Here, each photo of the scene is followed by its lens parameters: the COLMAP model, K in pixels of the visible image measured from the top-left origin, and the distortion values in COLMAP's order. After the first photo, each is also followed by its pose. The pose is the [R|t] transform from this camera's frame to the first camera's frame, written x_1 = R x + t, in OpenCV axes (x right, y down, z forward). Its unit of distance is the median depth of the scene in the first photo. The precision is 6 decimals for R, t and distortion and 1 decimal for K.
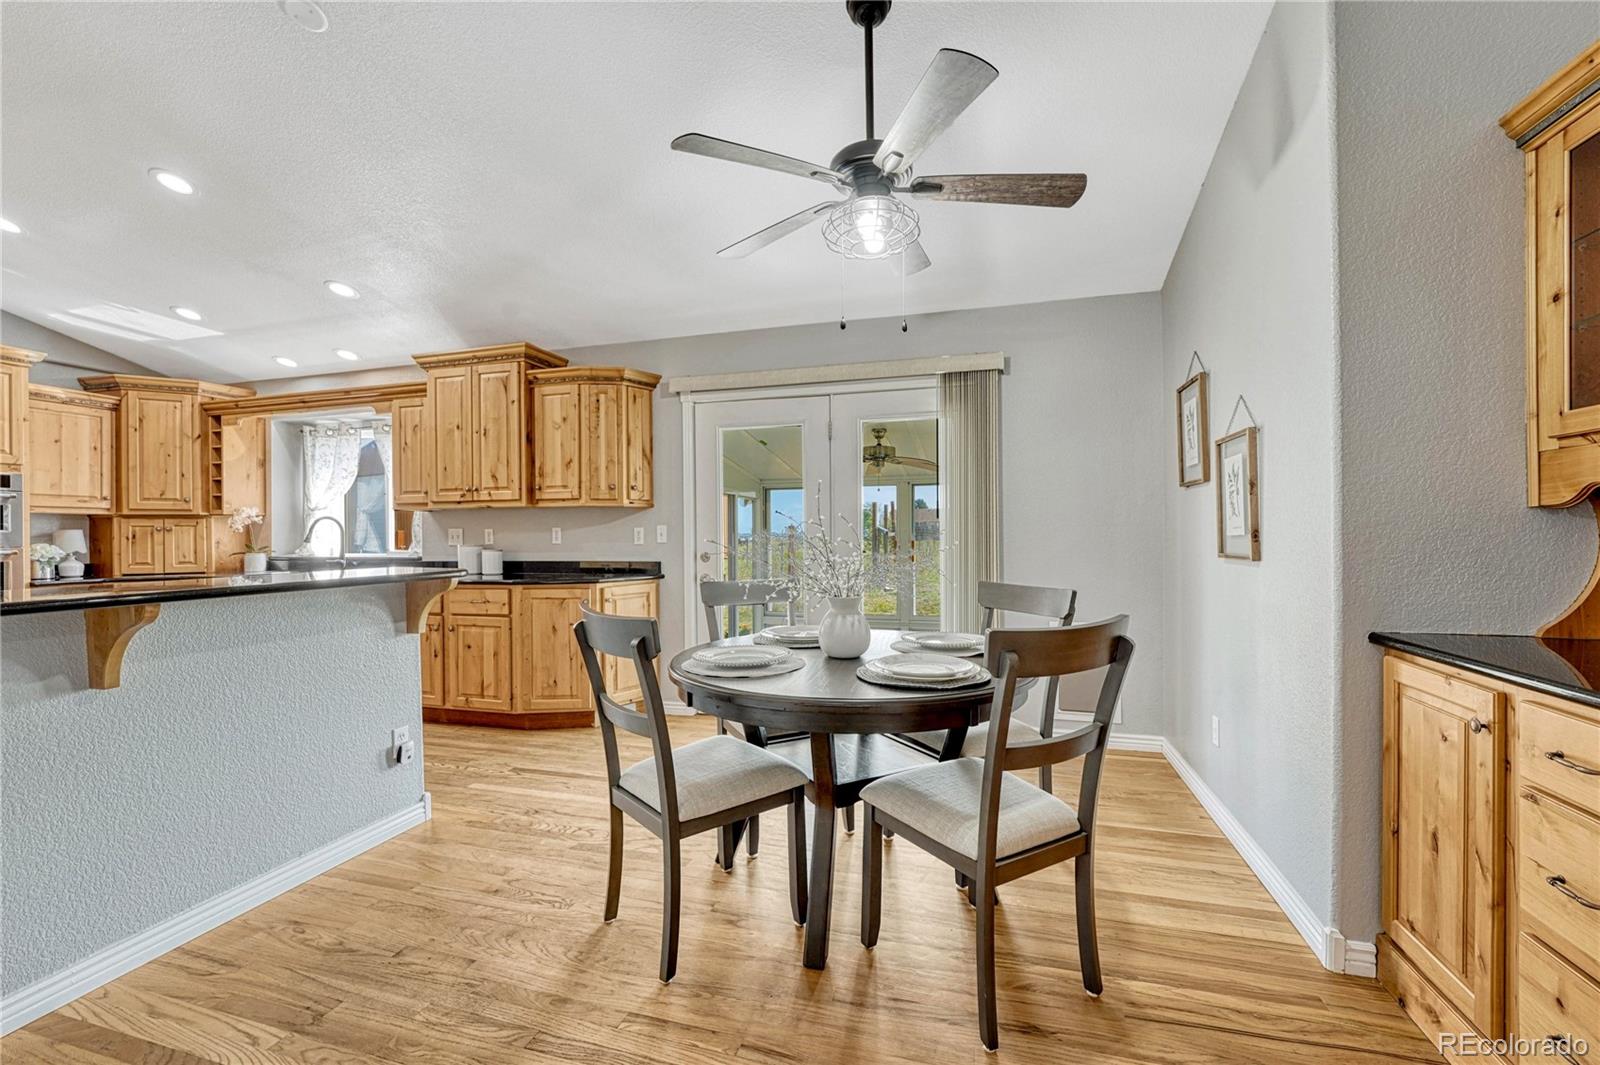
lens RADIAL K [[696.5, 0, 796.3], [0, 696.5, 534.5], [0, 0, 1]] dist [-0.001158, -0.000298]
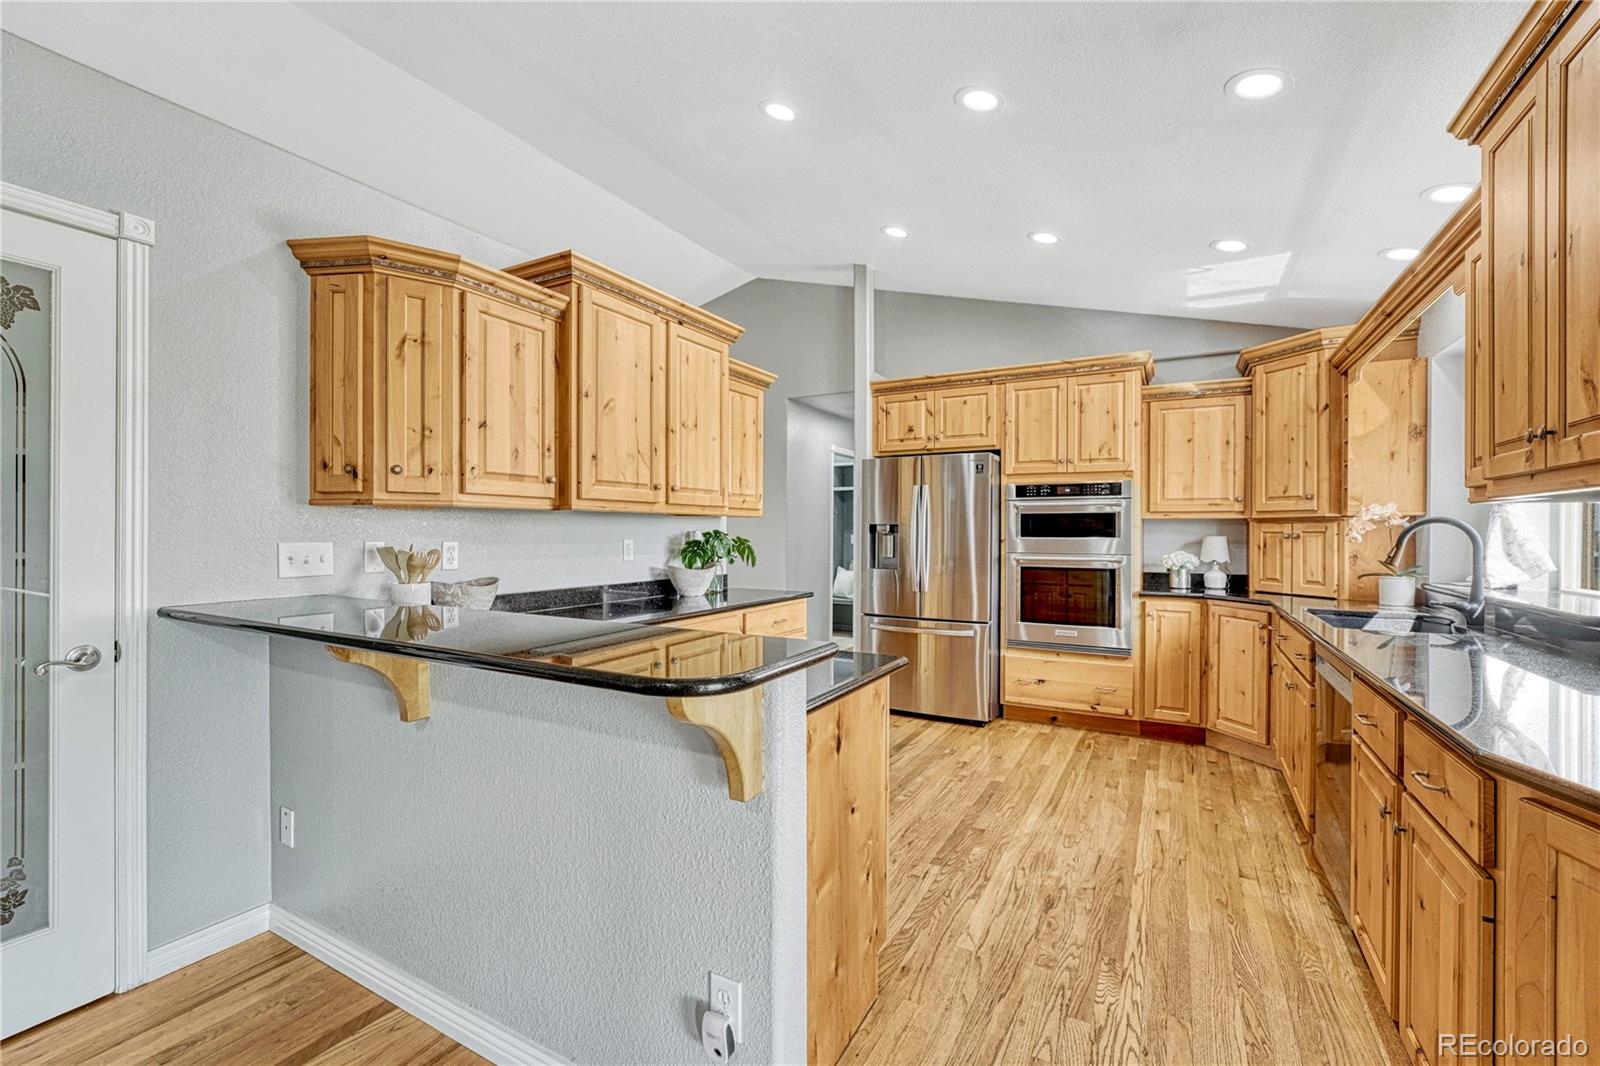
lens RADIAL K [[672.6, 0, 803.8], [0, 672.6, 535.6], [0, 0, 1]] dist [-0.006691, 0.000113]
pose [[-0.219217, 0.017691, -0.975516, -0.072073], [0.000173, 0.999836, 0.018094, -0.022360], [0.975676, 0.003798, -0.219184, 0.646805]]
